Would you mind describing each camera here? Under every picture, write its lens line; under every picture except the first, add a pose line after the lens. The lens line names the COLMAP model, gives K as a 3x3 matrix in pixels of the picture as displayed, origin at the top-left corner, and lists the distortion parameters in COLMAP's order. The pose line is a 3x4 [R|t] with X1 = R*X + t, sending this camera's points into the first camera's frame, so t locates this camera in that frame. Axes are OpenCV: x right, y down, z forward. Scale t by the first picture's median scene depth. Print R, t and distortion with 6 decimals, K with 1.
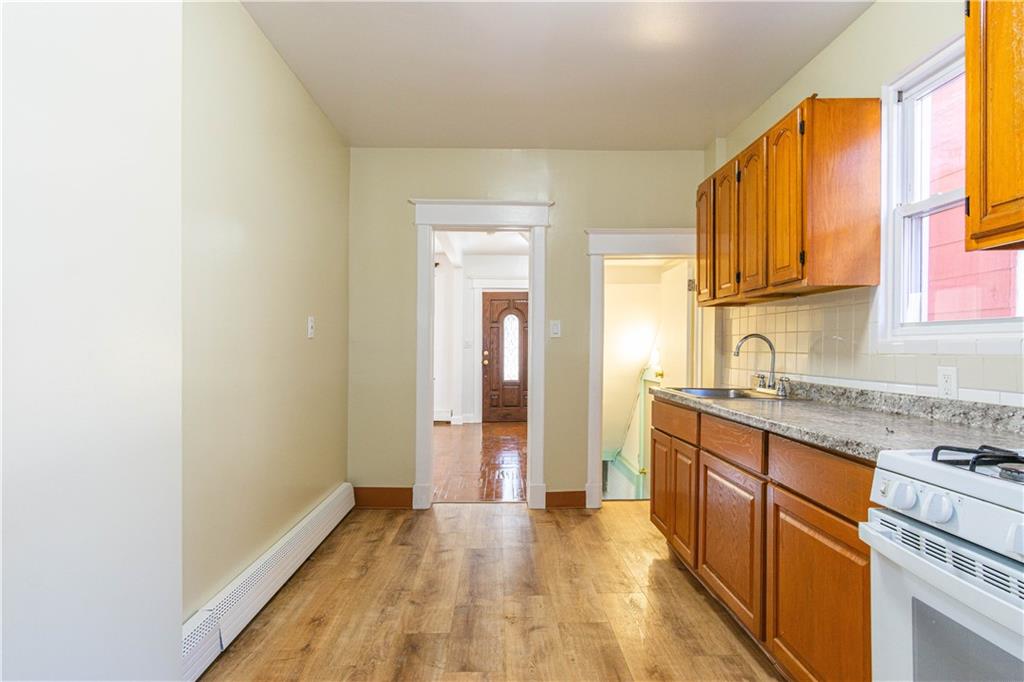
lens RADIAL K [[549.1, 0, 511.0], [0, 549.1, 340.8], [0, 0, 1]] dist [0.000477, -0.000039]
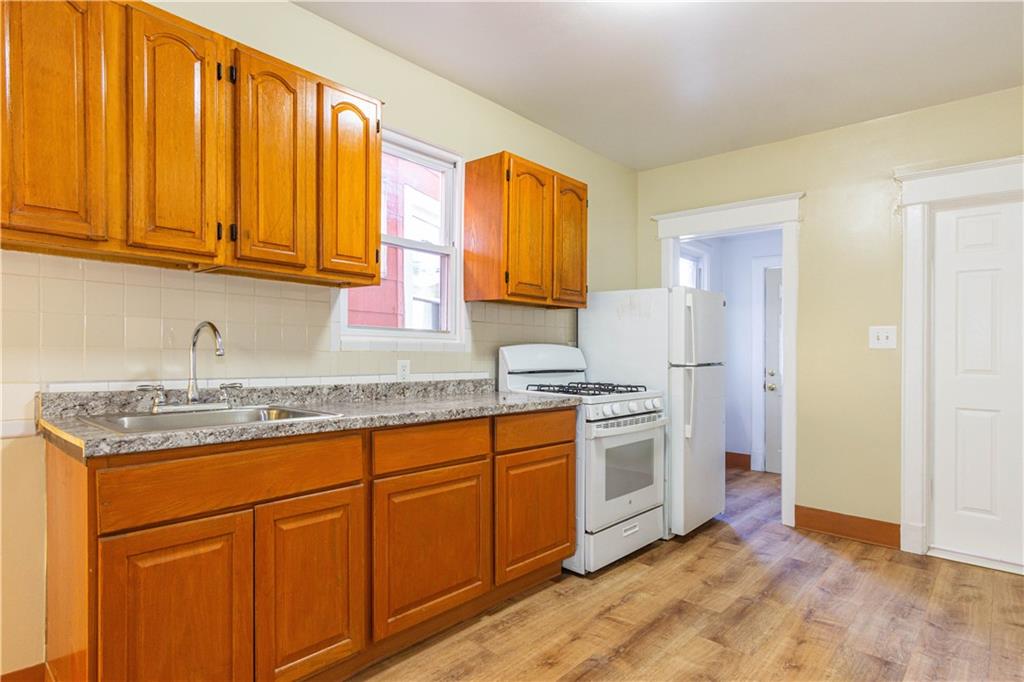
lens RADIAL K [[549.1, 0, 511.0], [0, 549.1, 340.8], [0, 0, 1]] dist [0.000477, -0.000039]
pose [[-0.725593, -0.002826, 0.688119, -0.387298], [-0.028028, 0.999283, -0.025451, 0.024691], [-0.687553, -0.037754, -0.725152, 1.774067]]
